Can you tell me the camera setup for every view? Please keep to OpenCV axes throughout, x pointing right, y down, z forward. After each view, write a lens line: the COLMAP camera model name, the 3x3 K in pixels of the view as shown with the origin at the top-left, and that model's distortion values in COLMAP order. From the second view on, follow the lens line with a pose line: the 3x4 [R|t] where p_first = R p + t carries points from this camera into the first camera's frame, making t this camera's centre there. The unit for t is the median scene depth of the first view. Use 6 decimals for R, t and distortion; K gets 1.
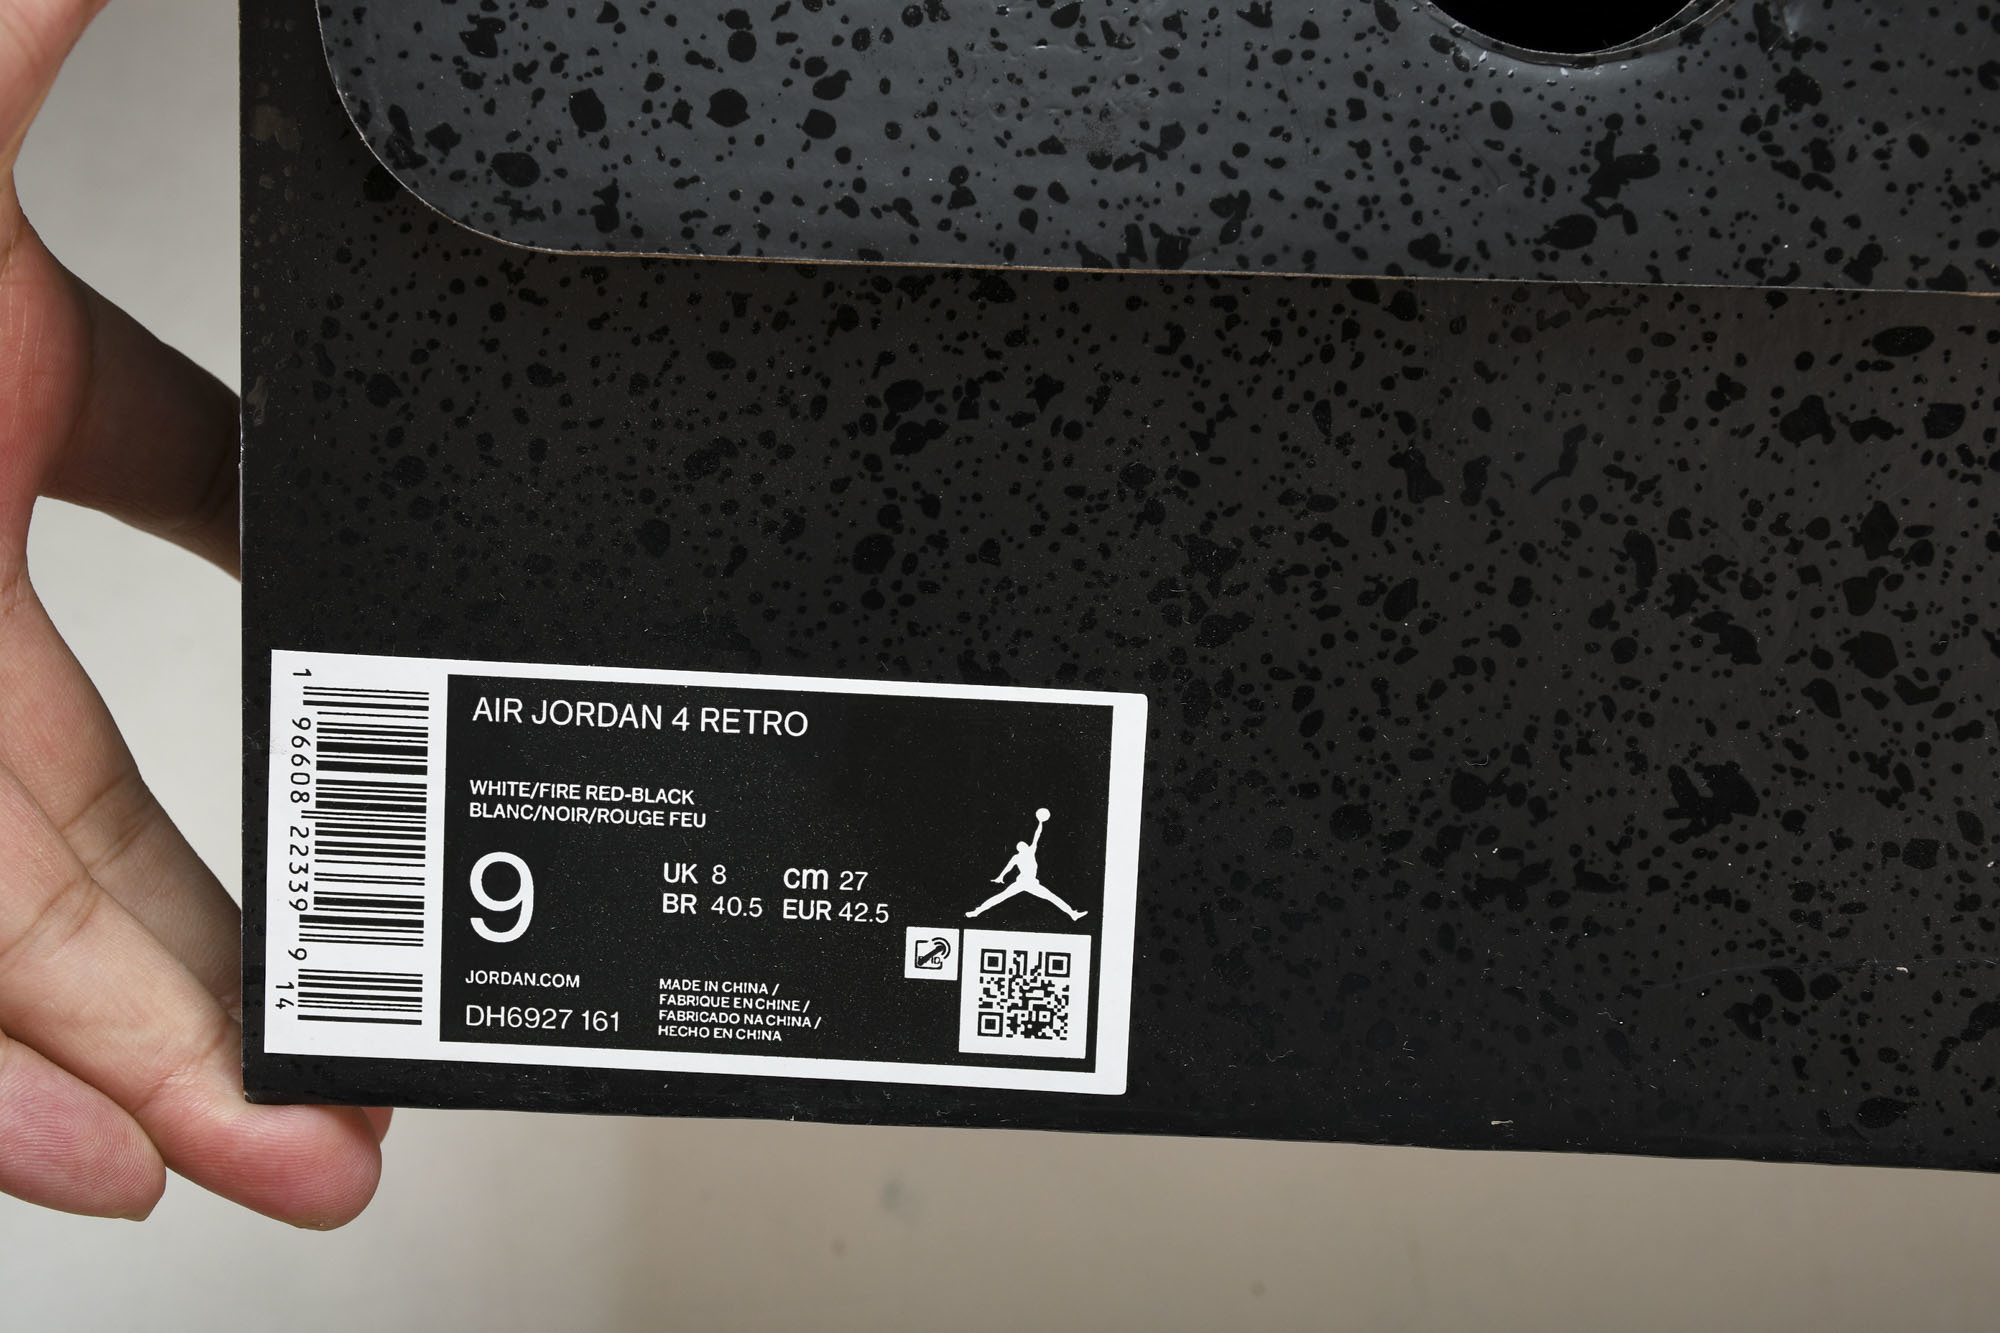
lens RADIAL K [[4297.3, 0, 1000.0], [0, 4297.3, 666.5], [0, 0, 1]] dist [0.234067, 0.641397]
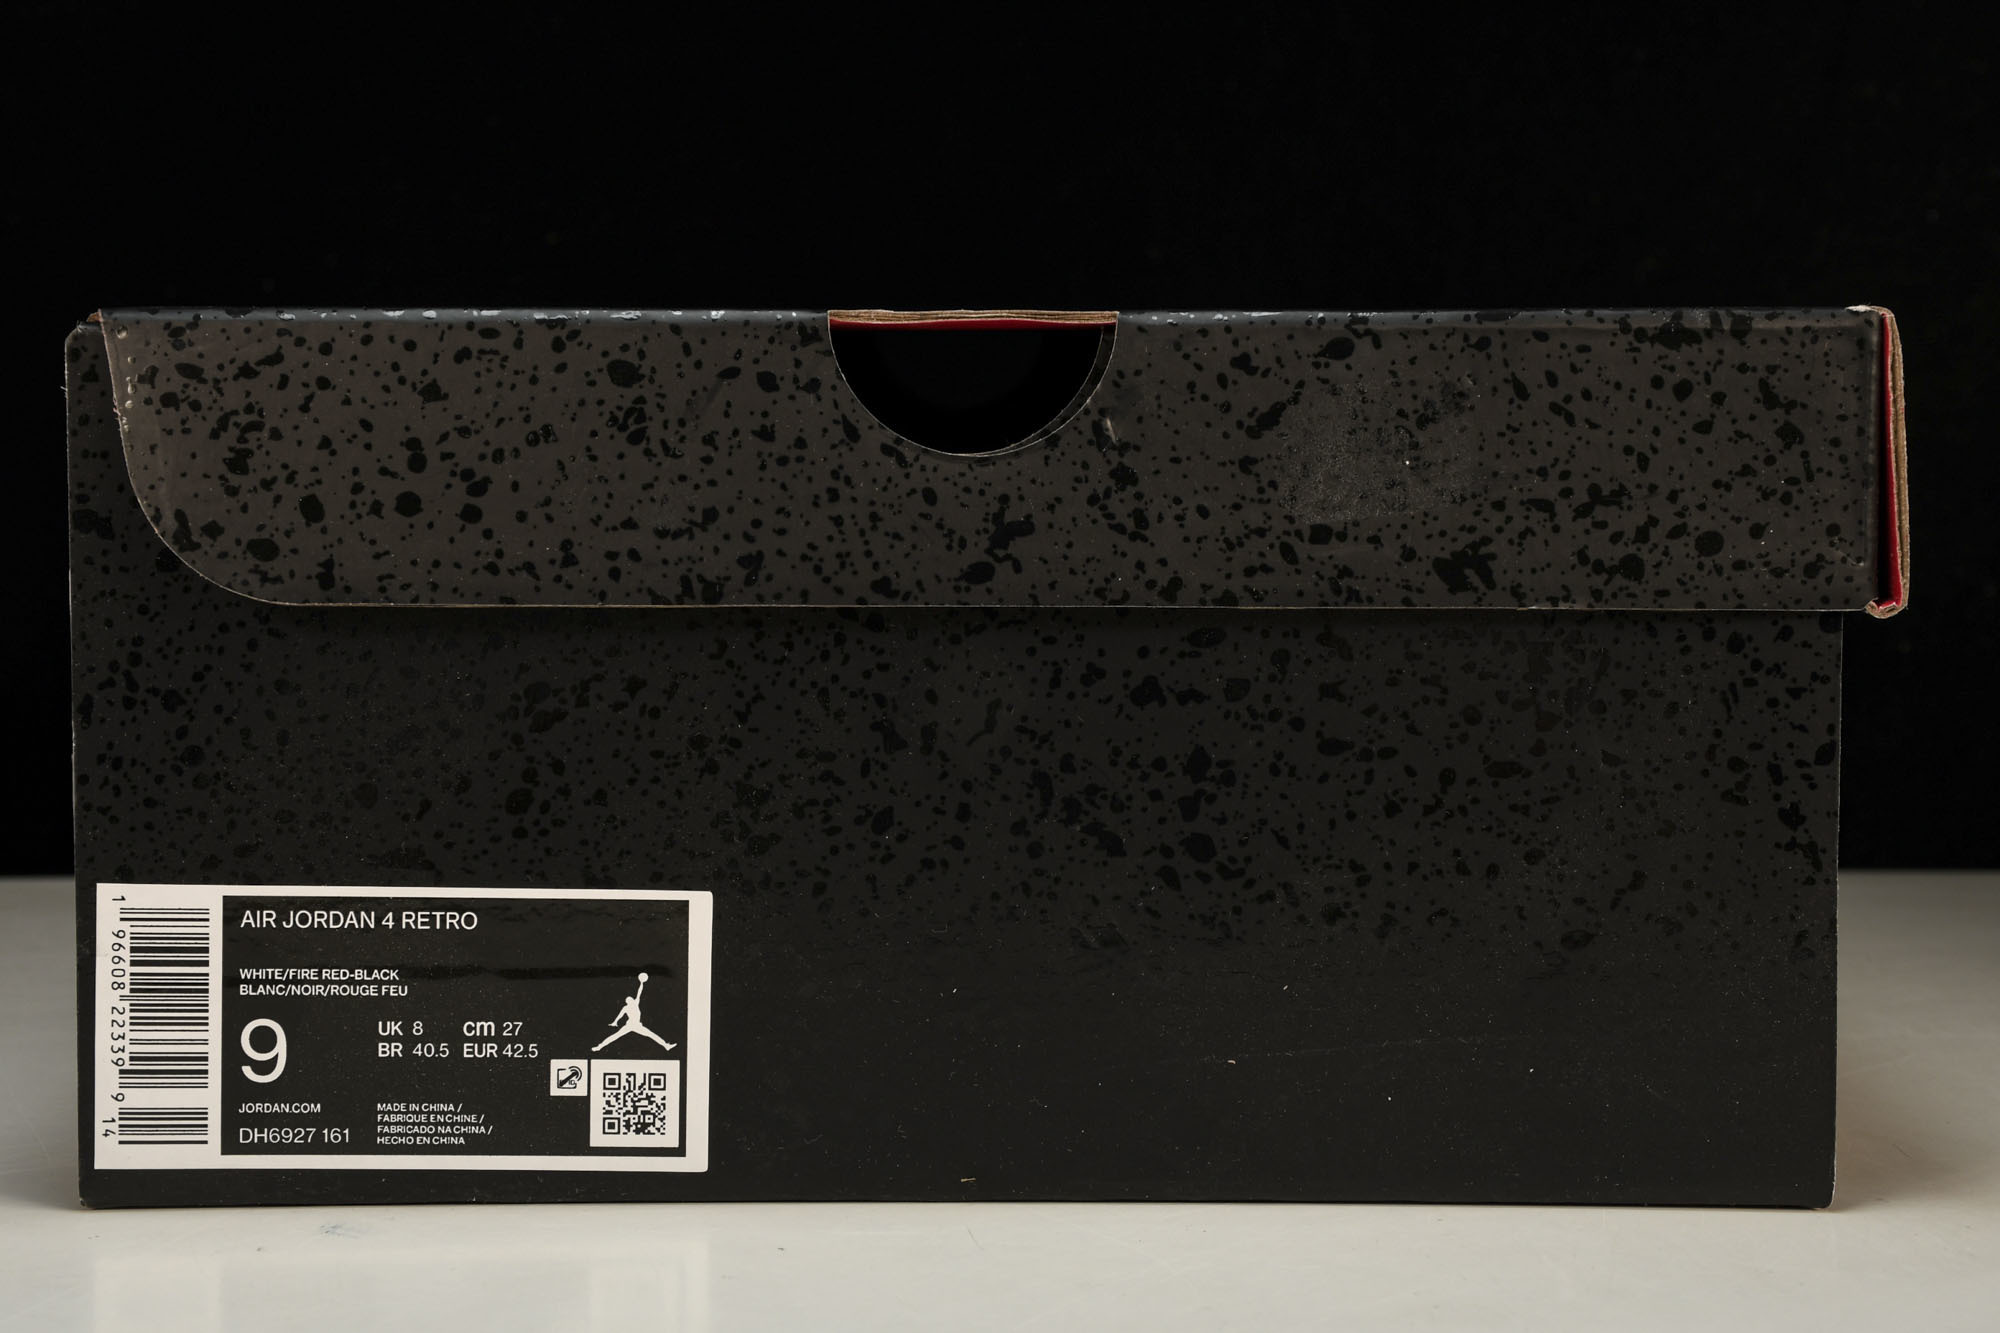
lens RADIAL K [[4380.7, 0, 989.5], [0, 4380.7, 664.2], [0, 0, 1]] dist [0.342426, 0.777696]
pose [[0.998502, -0.030663, 0.045325, 0.063649], [0.032846, 0.998296, -0.048225, 0.004502], [-0.043769, 0.049641, 0.997808, -0.497030]]
